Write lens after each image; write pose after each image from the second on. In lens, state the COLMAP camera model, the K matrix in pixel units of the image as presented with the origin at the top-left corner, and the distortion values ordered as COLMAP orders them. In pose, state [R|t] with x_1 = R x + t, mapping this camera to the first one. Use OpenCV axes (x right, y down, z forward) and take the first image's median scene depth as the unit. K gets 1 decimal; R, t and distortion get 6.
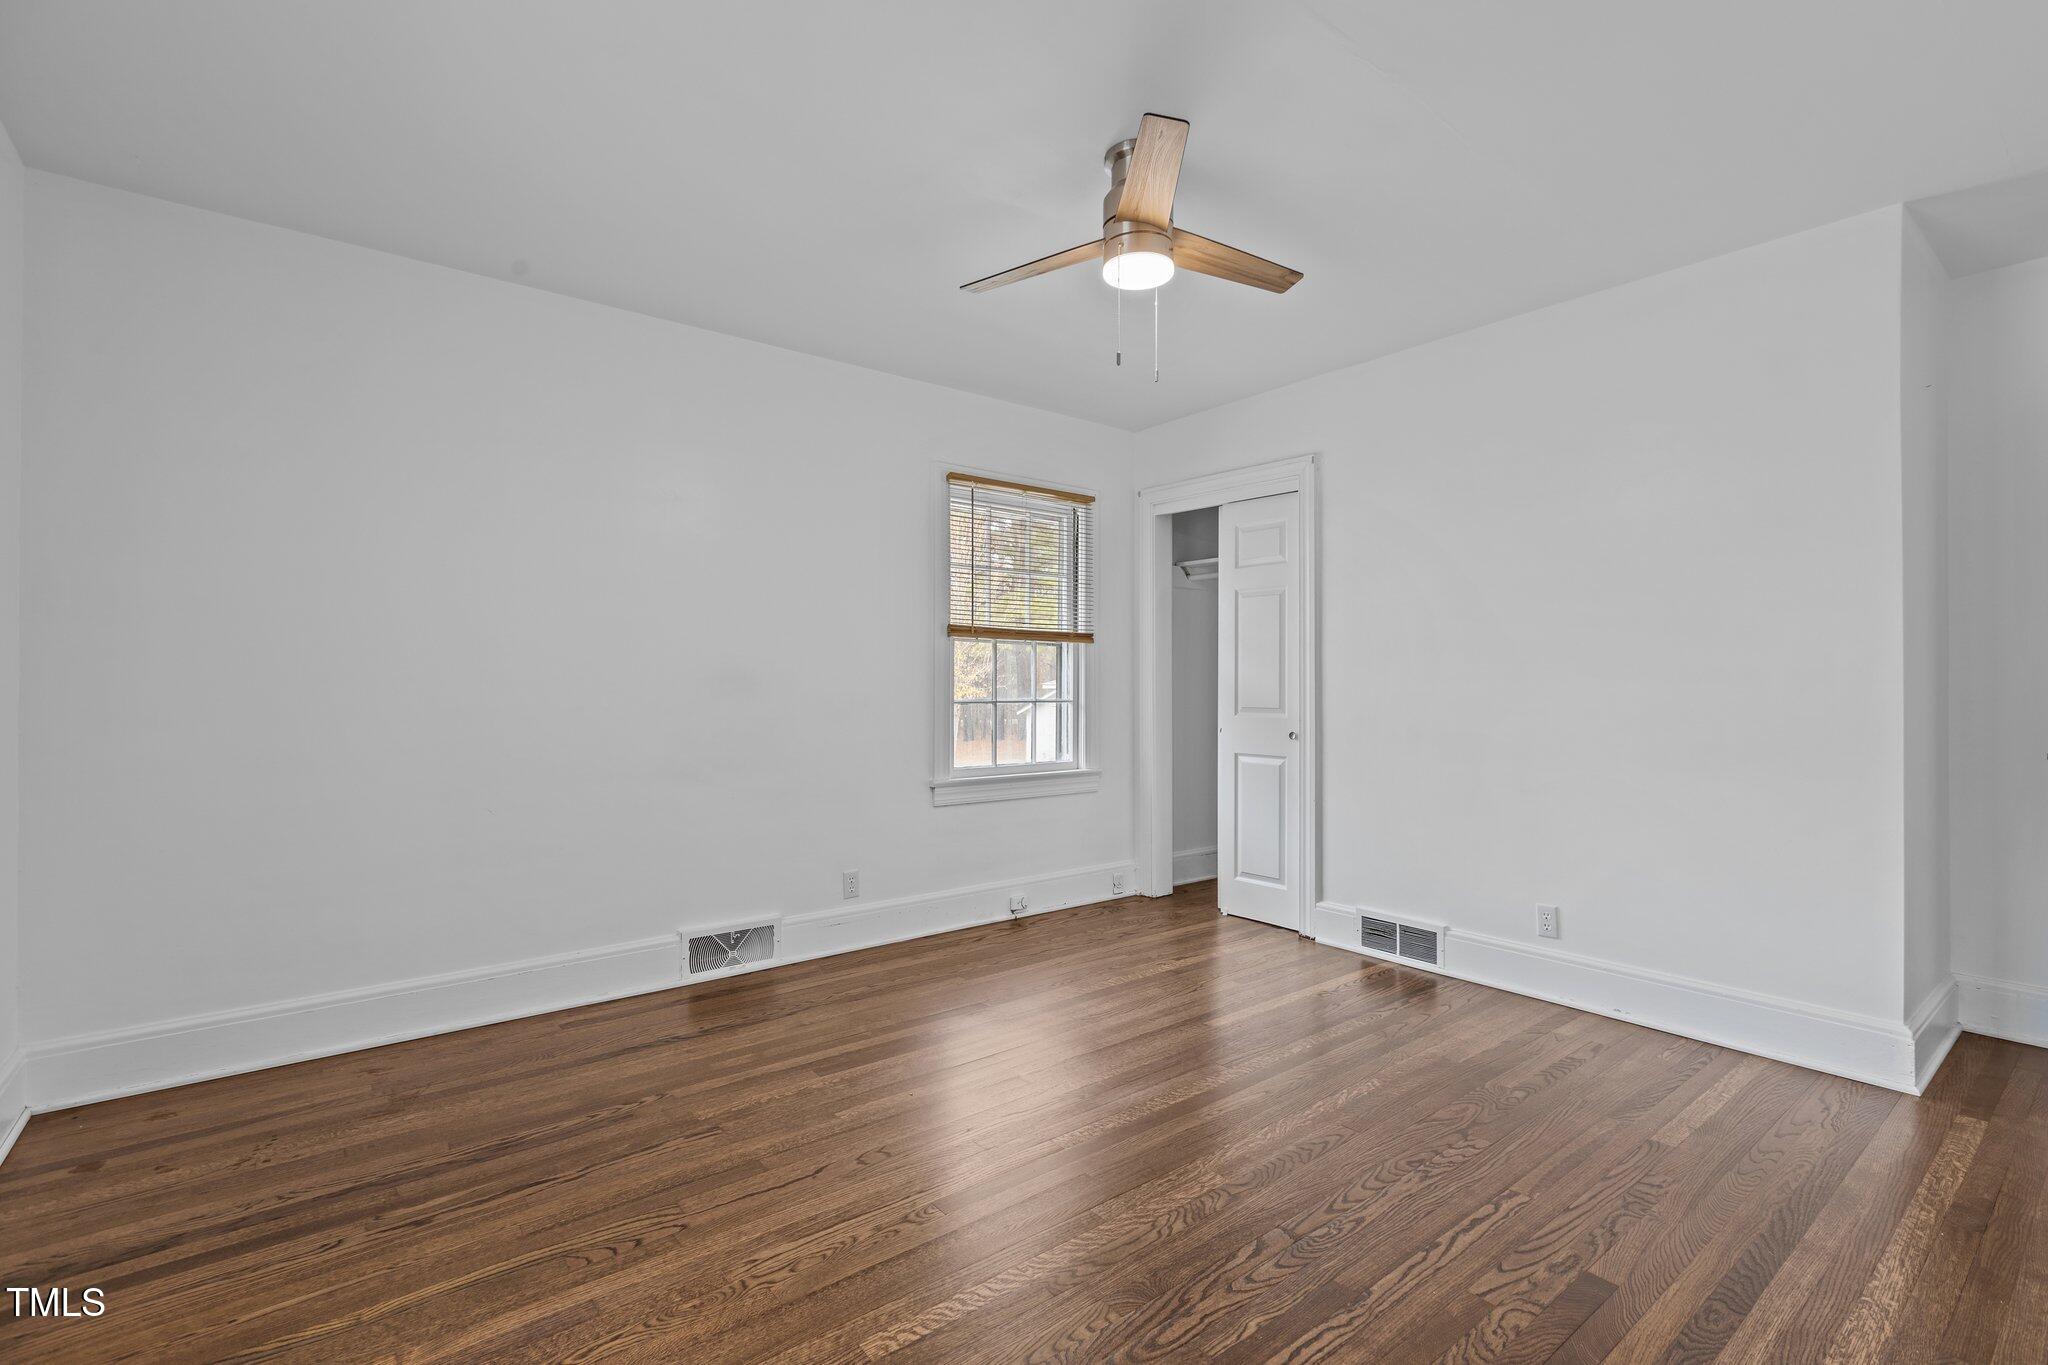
lens RADIAL K [[943.4, 0, 1016.5], [0, 943.4, 714.9], [0, 0, 1]] dist [0.009468, -0.000137]
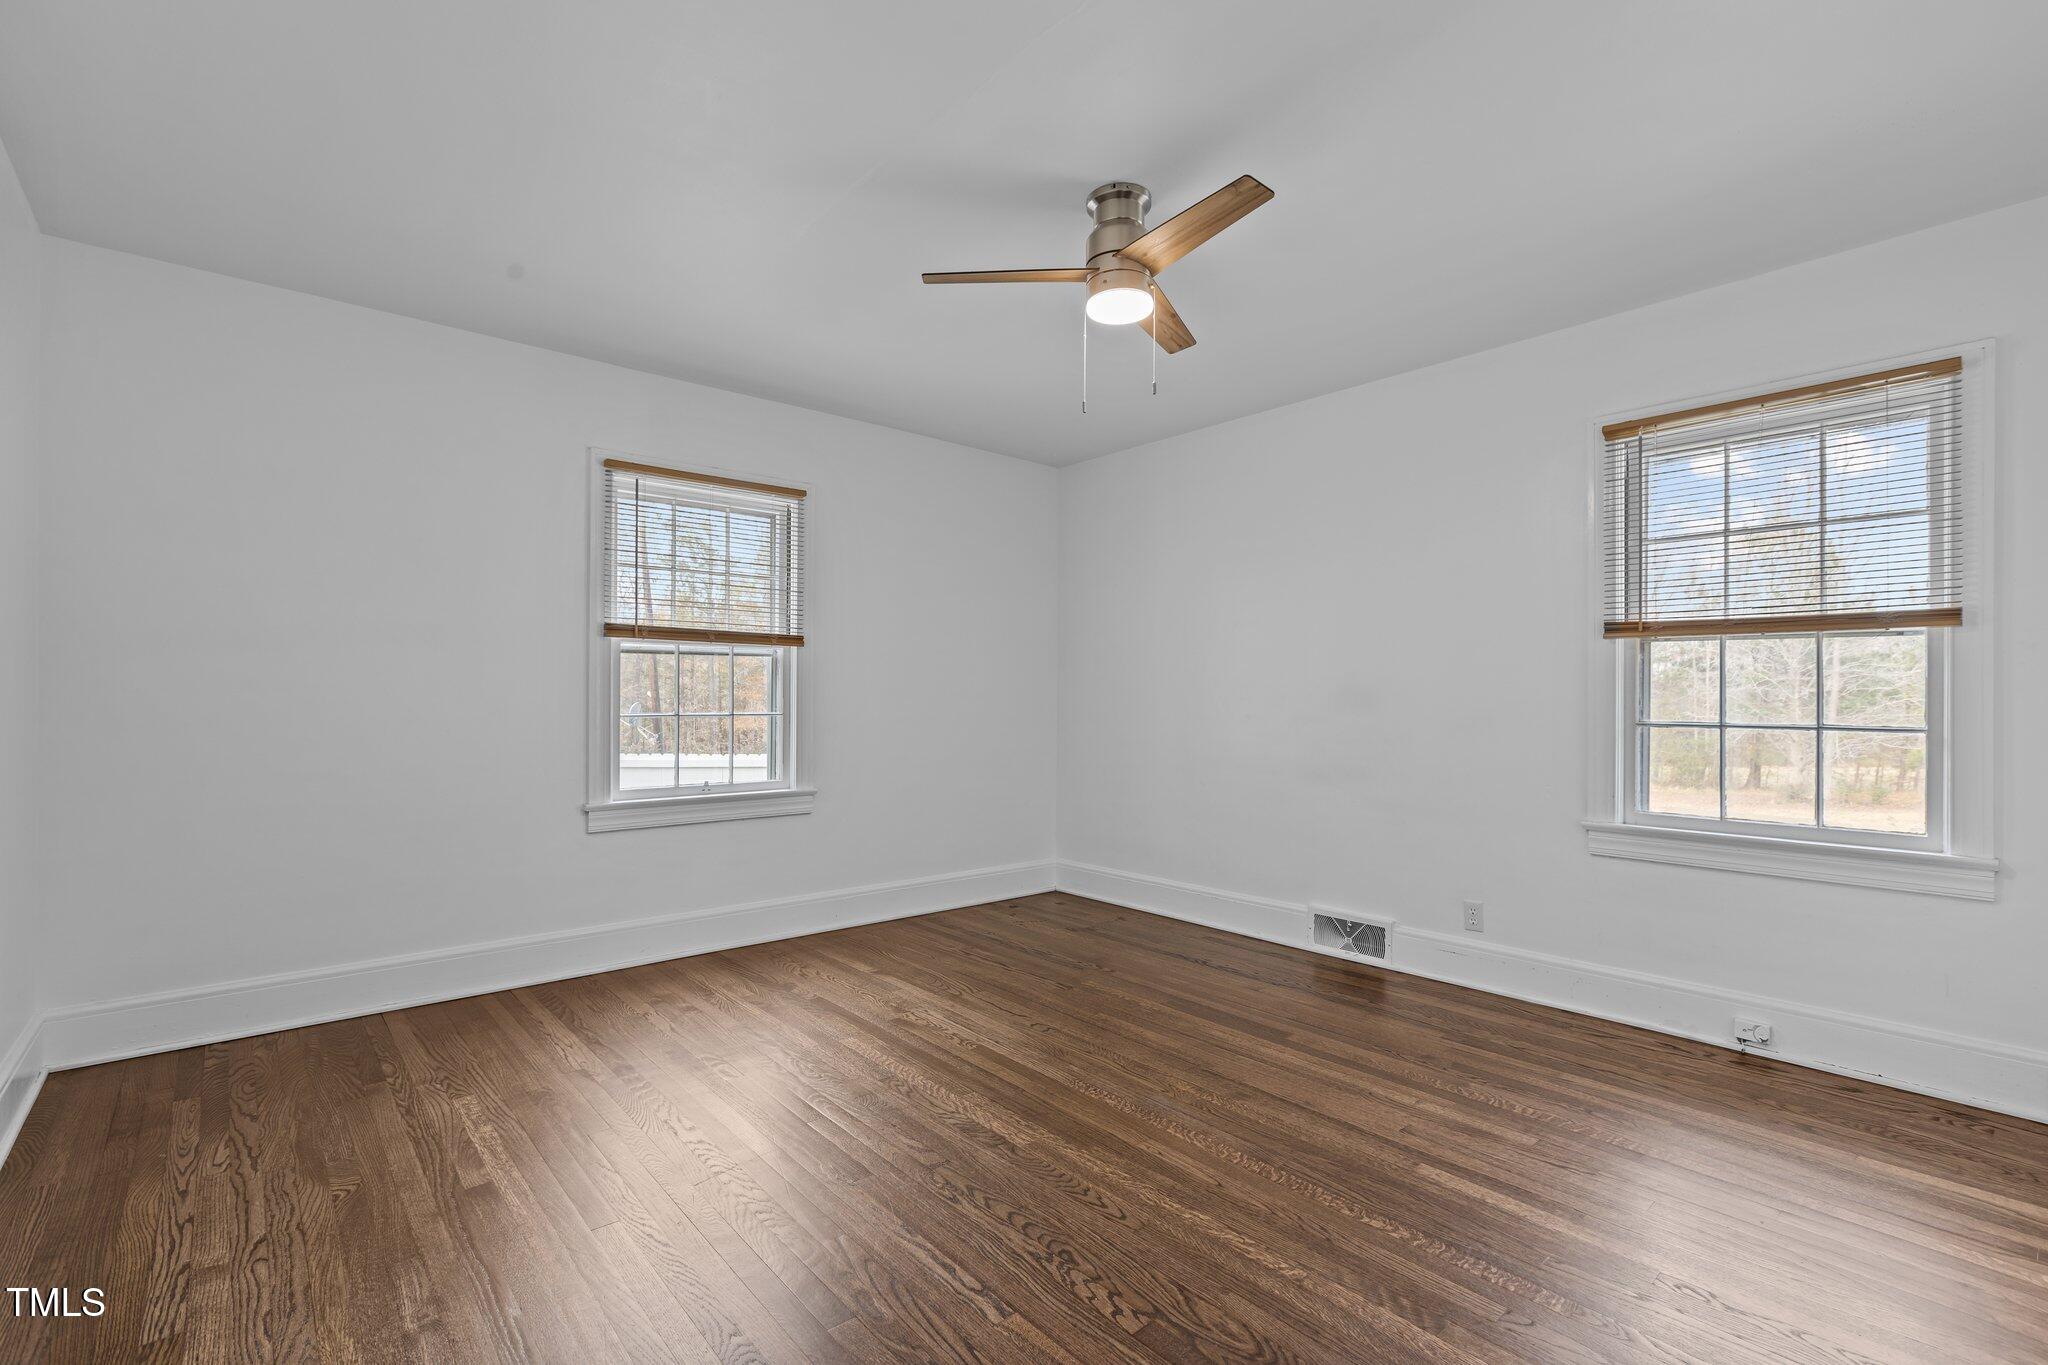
lens RADIAL K [[916.1, 0, 1032.0], [0, 916.1, 698.4], [0, 0, 1]] dist [-0.001257, -0.000284]
pose [[0.031007, -0.005388, -0.999505, 1.092832], [-0.031097, 0.999496, -0.006352, -0.023747], [0.999035, 0.031279, 0.030824, 0.807386]]
